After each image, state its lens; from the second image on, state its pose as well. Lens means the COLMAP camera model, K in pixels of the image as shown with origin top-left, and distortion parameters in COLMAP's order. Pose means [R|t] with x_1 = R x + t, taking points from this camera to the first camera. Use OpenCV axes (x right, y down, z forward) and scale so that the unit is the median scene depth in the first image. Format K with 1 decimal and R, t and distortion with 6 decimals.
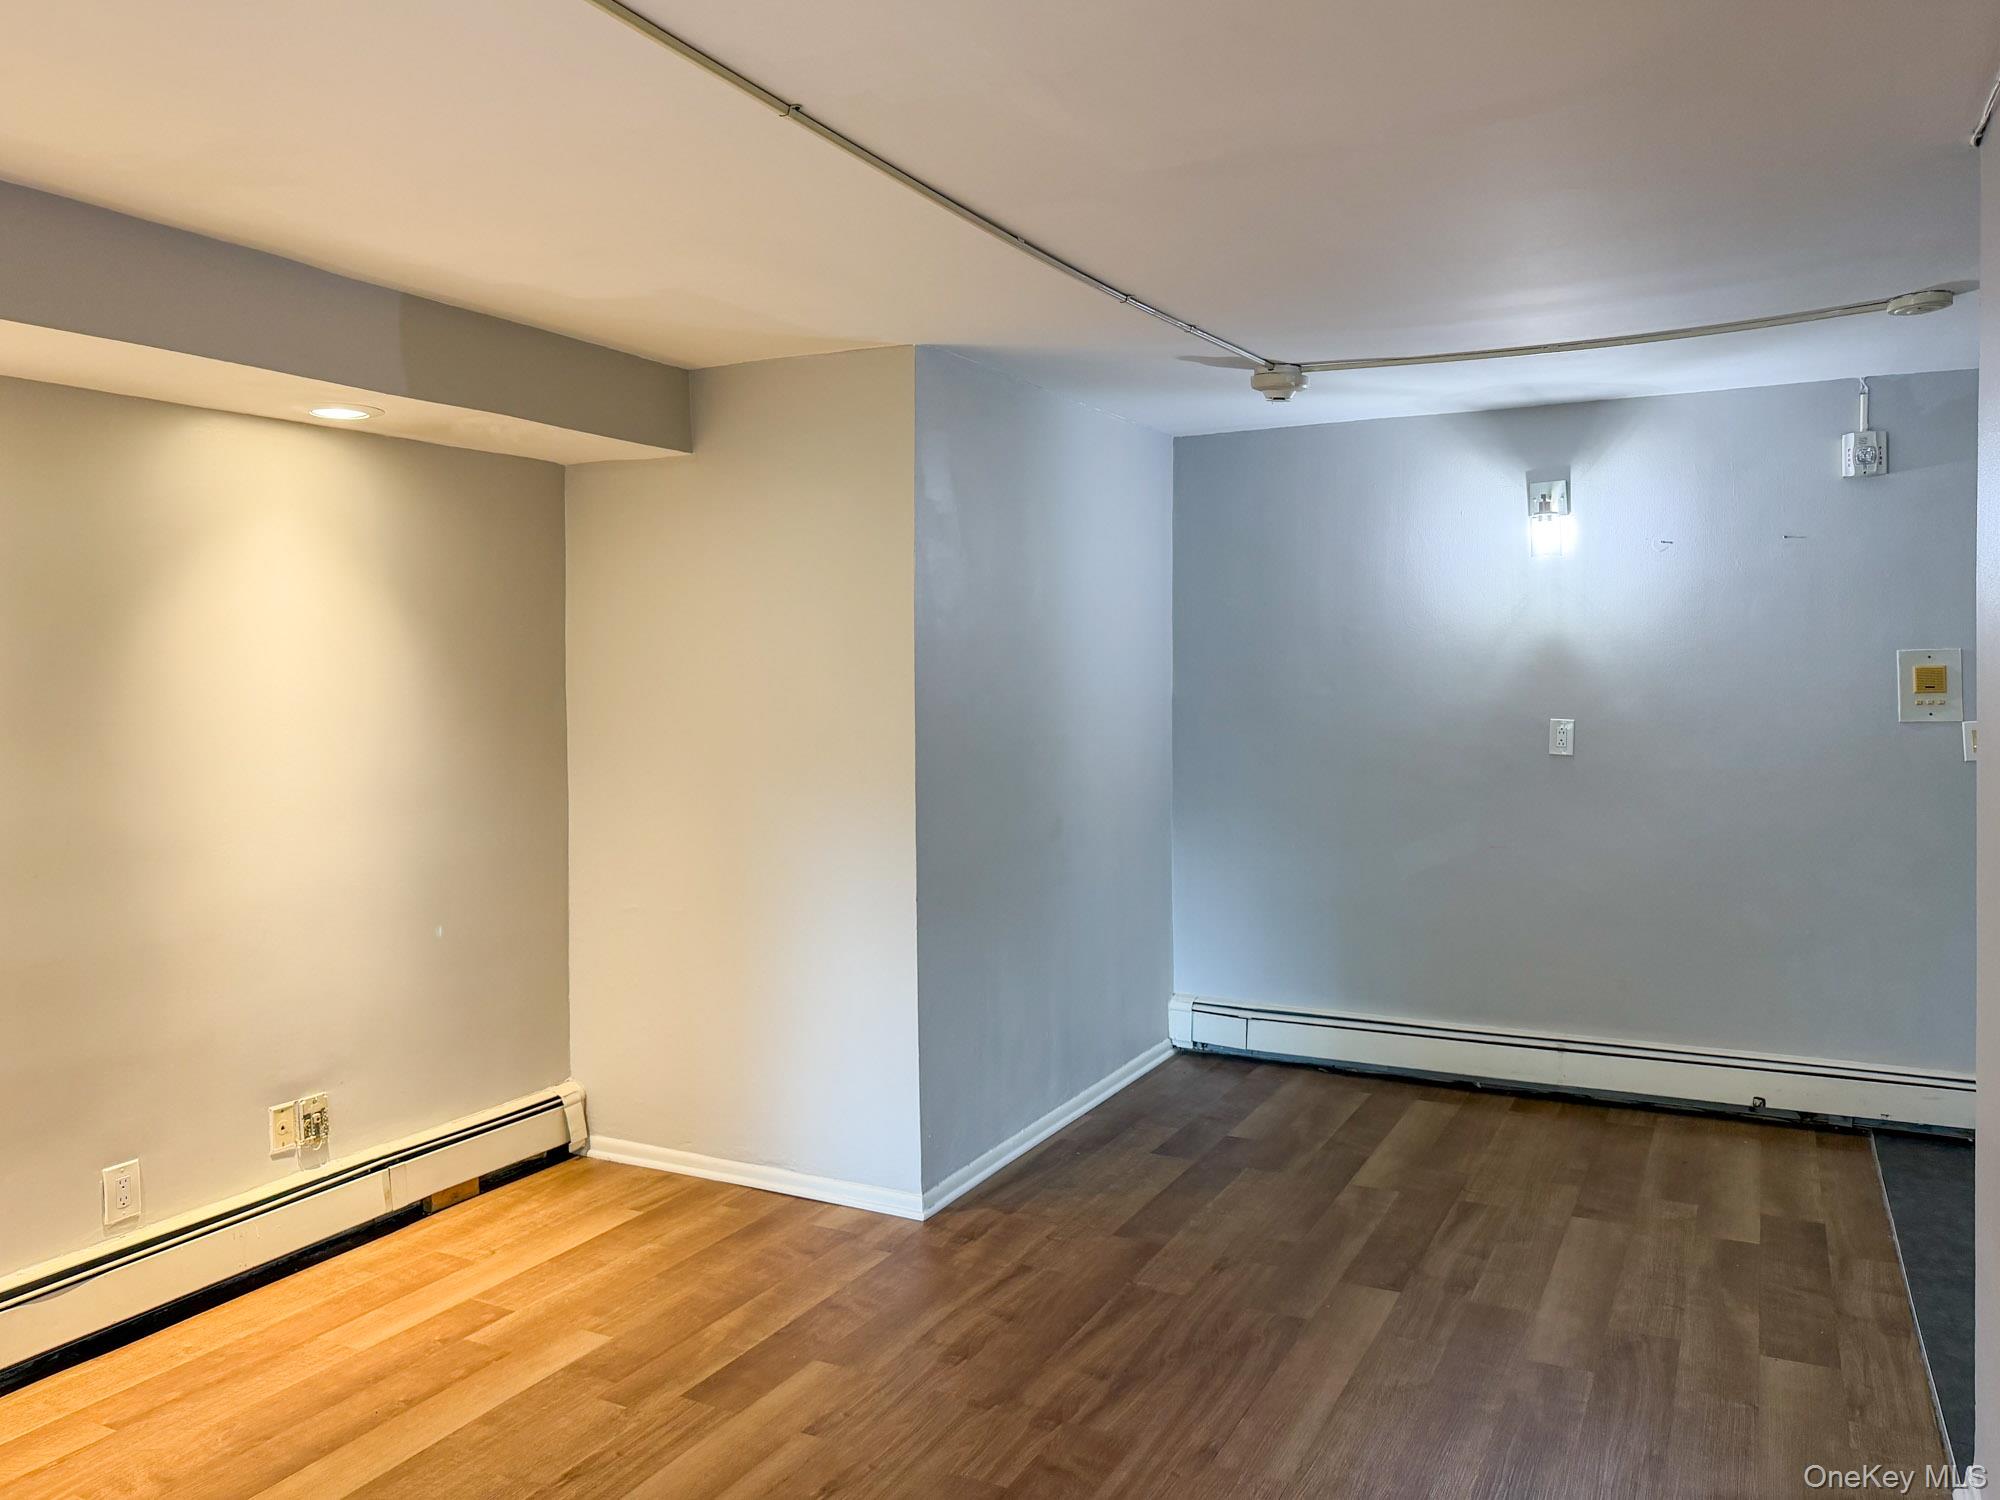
lens RADIAL K [[1452.1, 0, 997.9], [0, 1452.1, 684.0], [0, 0, 1]] dist [-0.005153, 0.038251]
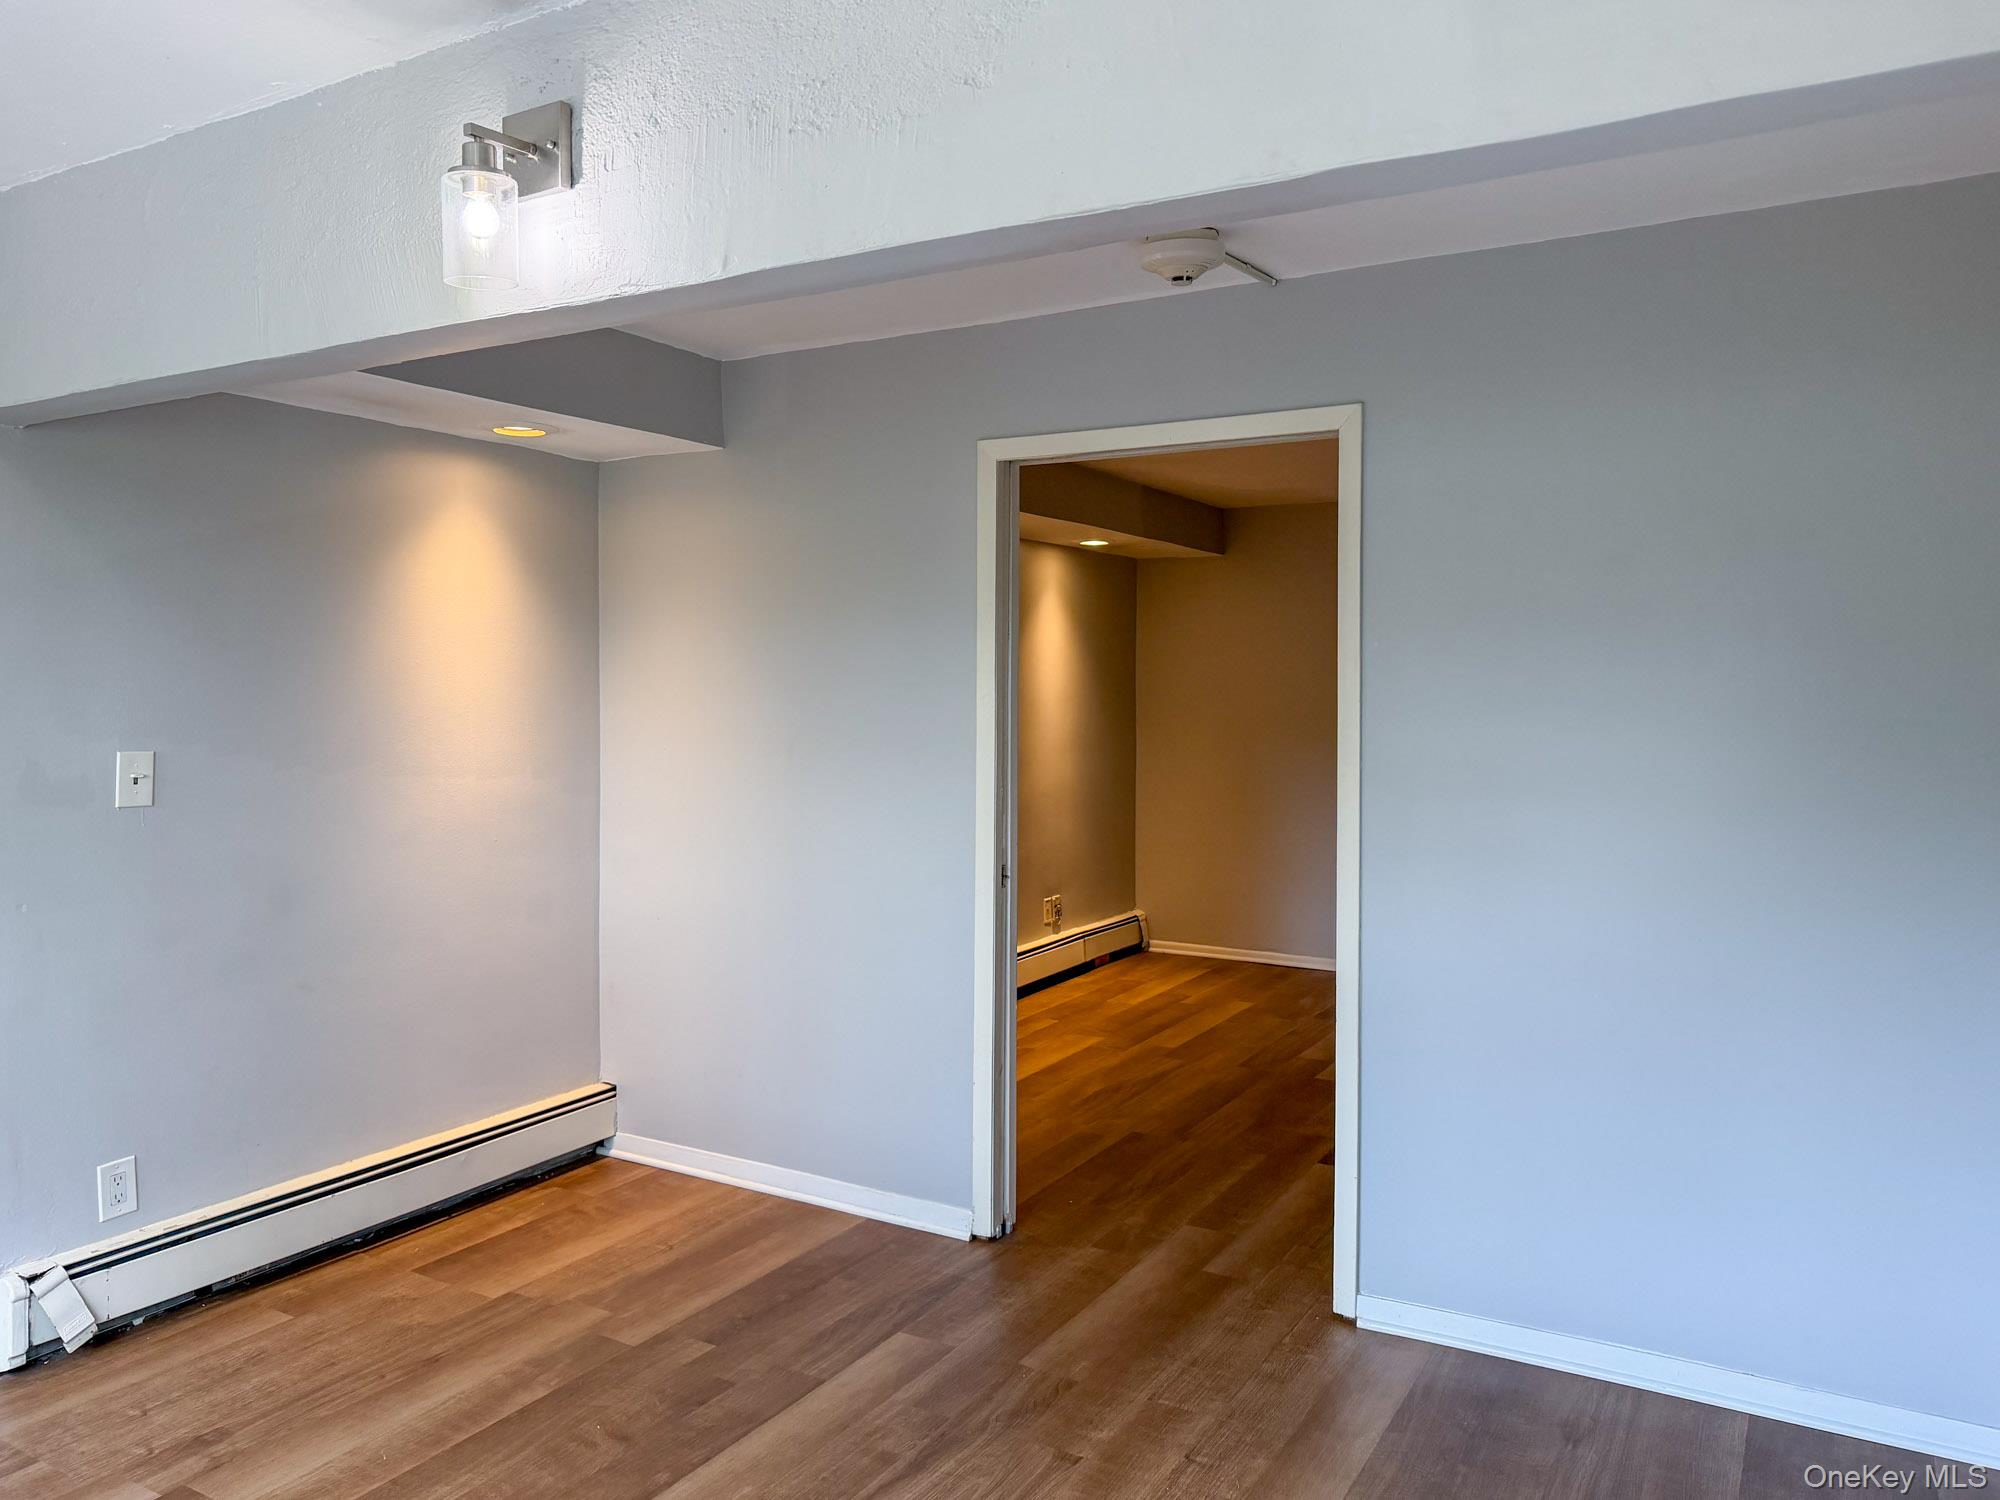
lens RADIAL K [[1452.1, 0, 997.9], [0, 1452.1, 684.0], [0, 0, 1]] dist [-0.005153, 0.038251]
pose [[0.999160, 0.016968, -0.037310, -0.408221], [-0.017108, 0.999848, -0.003430, 0.010225], [0.037246, 0.004065, 0.999298, -0.774028]]
